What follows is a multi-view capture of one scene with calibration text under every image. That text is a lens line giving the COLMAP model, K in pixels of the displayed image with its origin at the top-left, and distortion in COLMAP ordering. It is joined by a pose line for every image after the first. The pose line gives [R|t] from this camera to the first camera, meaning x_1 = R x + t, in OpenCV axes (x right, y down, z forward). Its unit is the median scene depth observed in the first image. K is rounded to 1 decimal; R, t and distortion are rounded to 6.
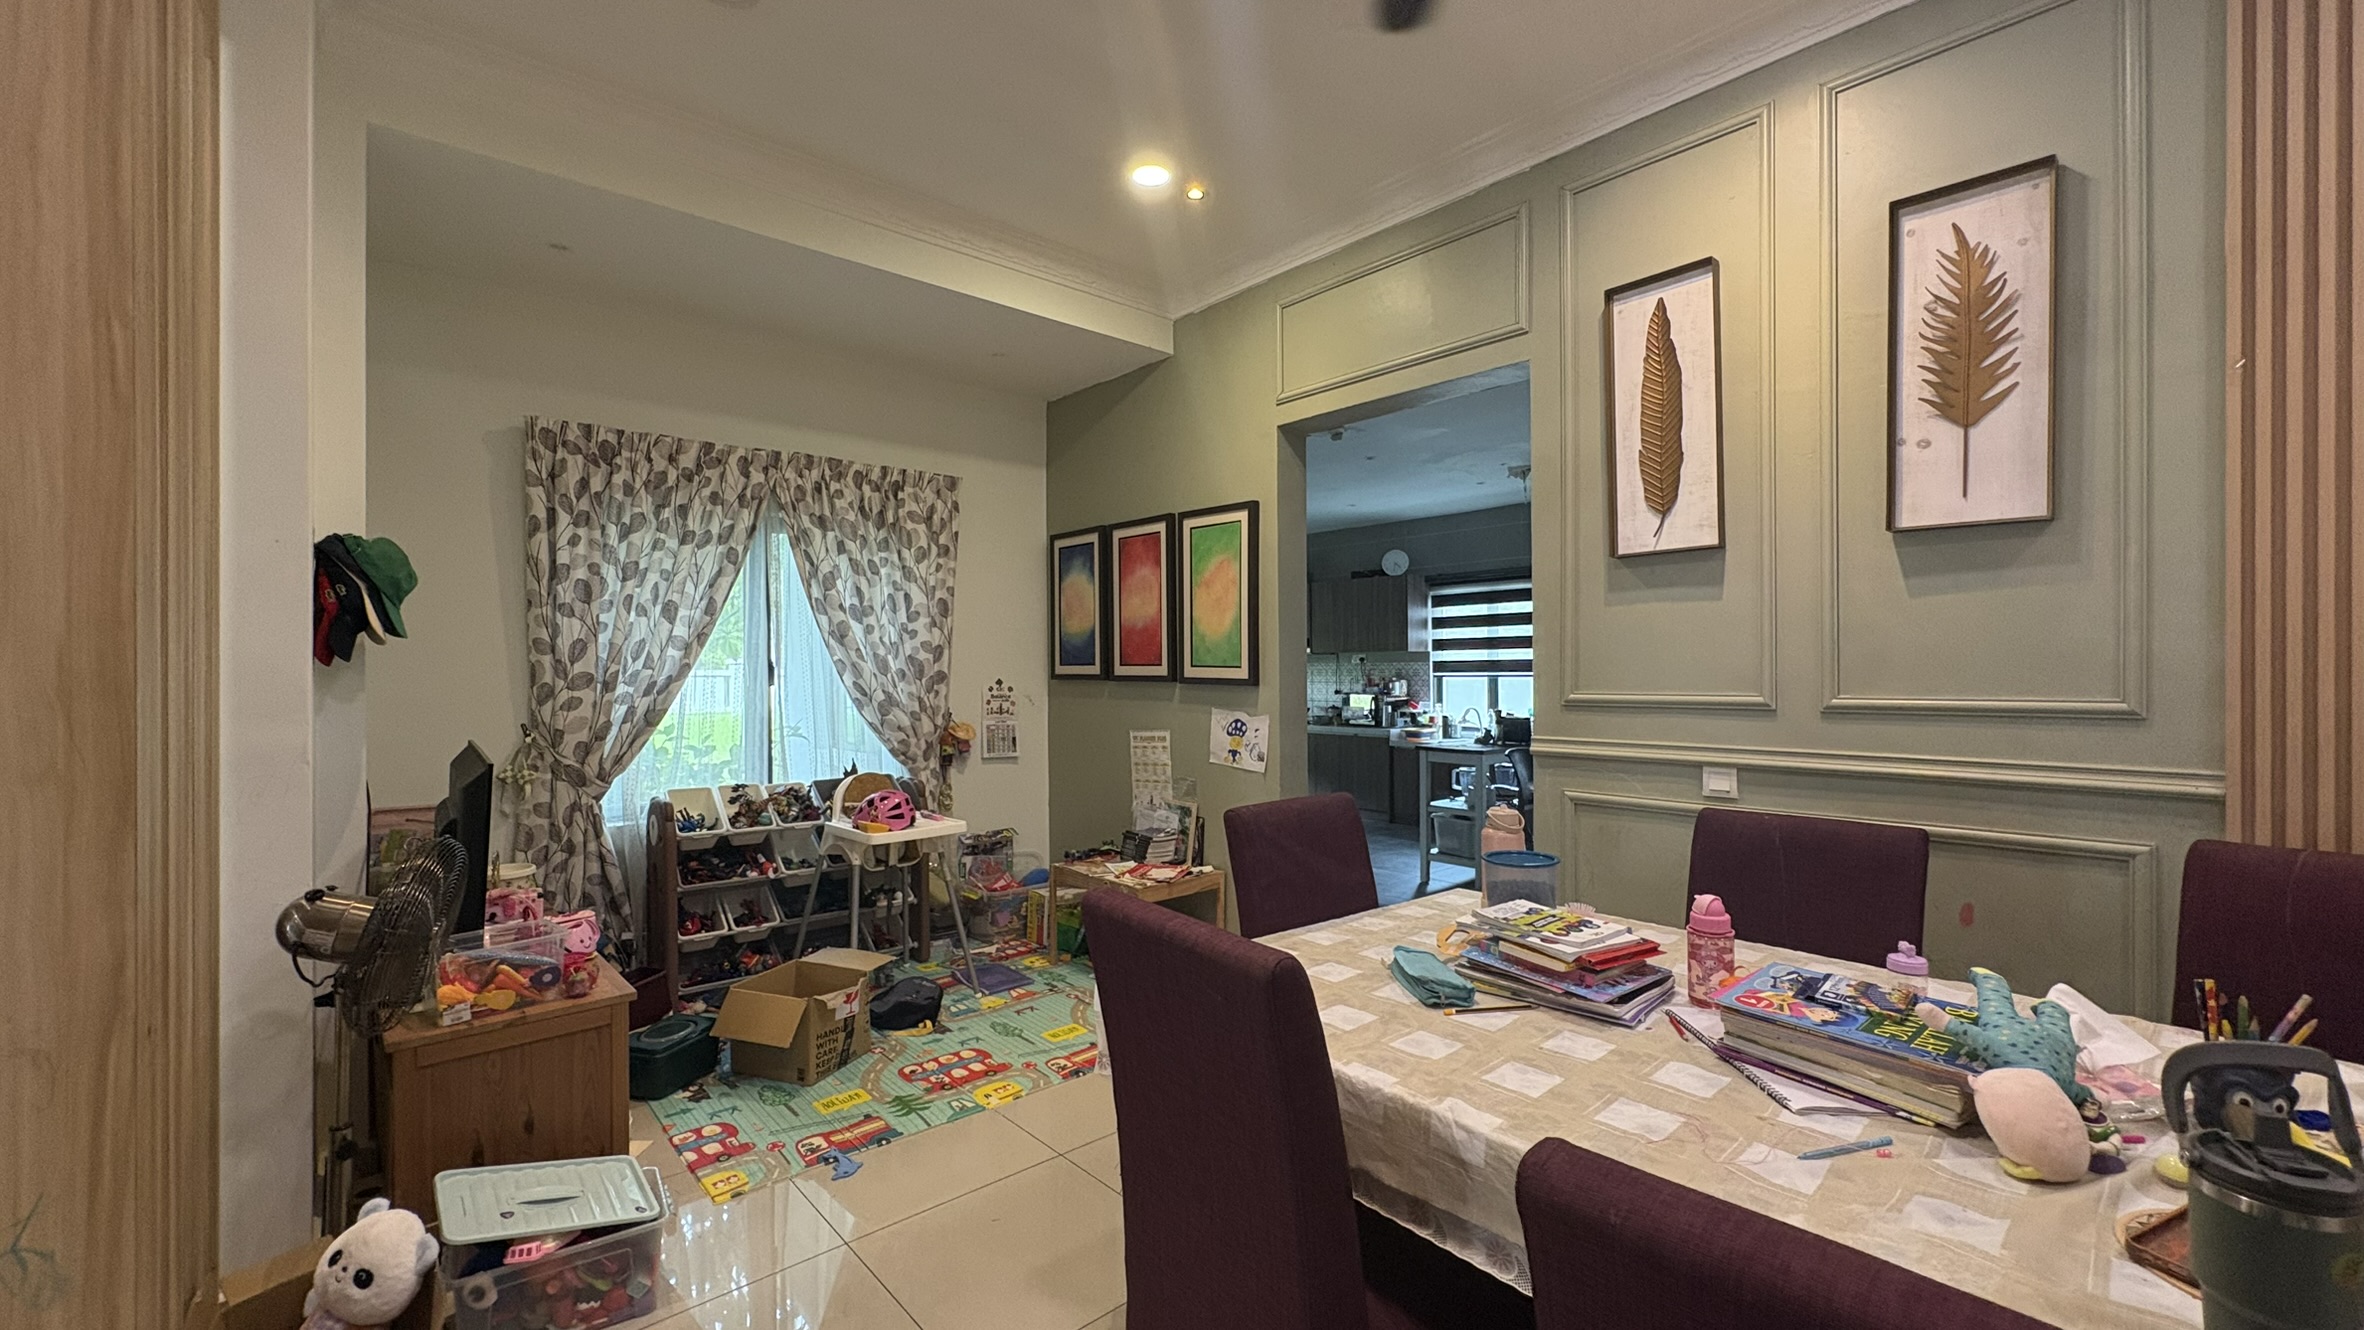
lens RADIAL K [[935.8, 0, 1177.3], [0, 935.8, 670.7], [0, 0, 1]] dist [-0.010367, 0.000015]
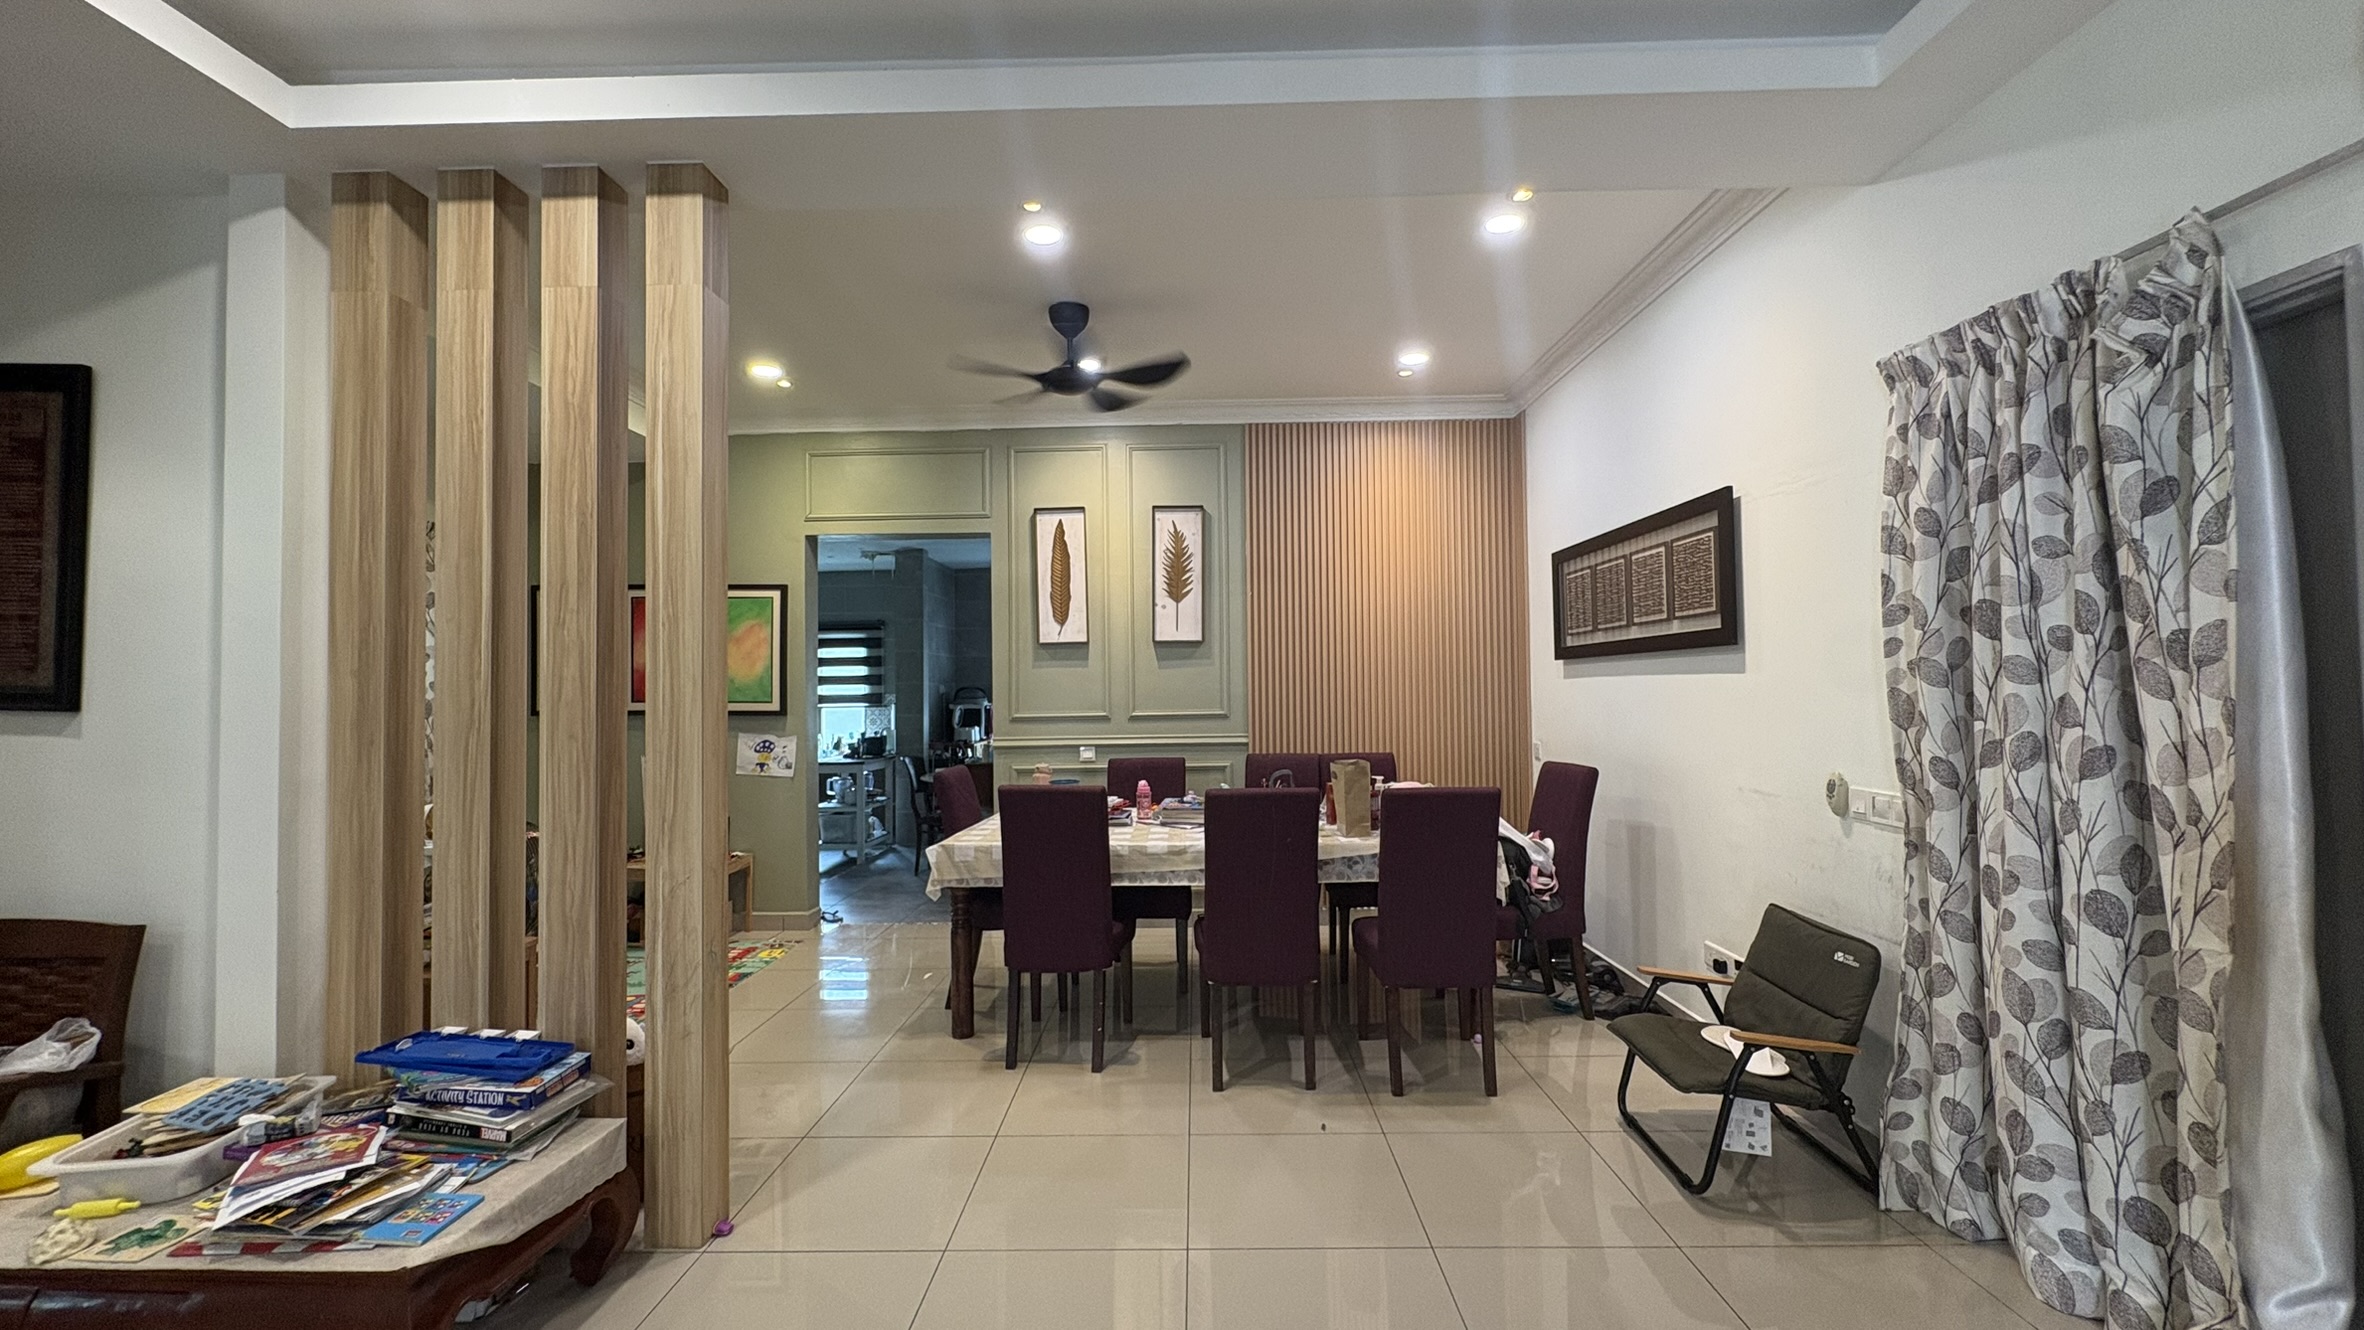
lens RADIAL K [[935.8, 0, 1177.3], [0, 935.8, 670.7], [0, 0, 1]] dist [-0.010367, 0.000015]
pose [[0.685604, 0.007450, 0.727936, -0.795808], [0.013169, 0.999657, -0.022634, -0.017065], [-0.727855, 0.025104, 0.685271, -0.585843]]
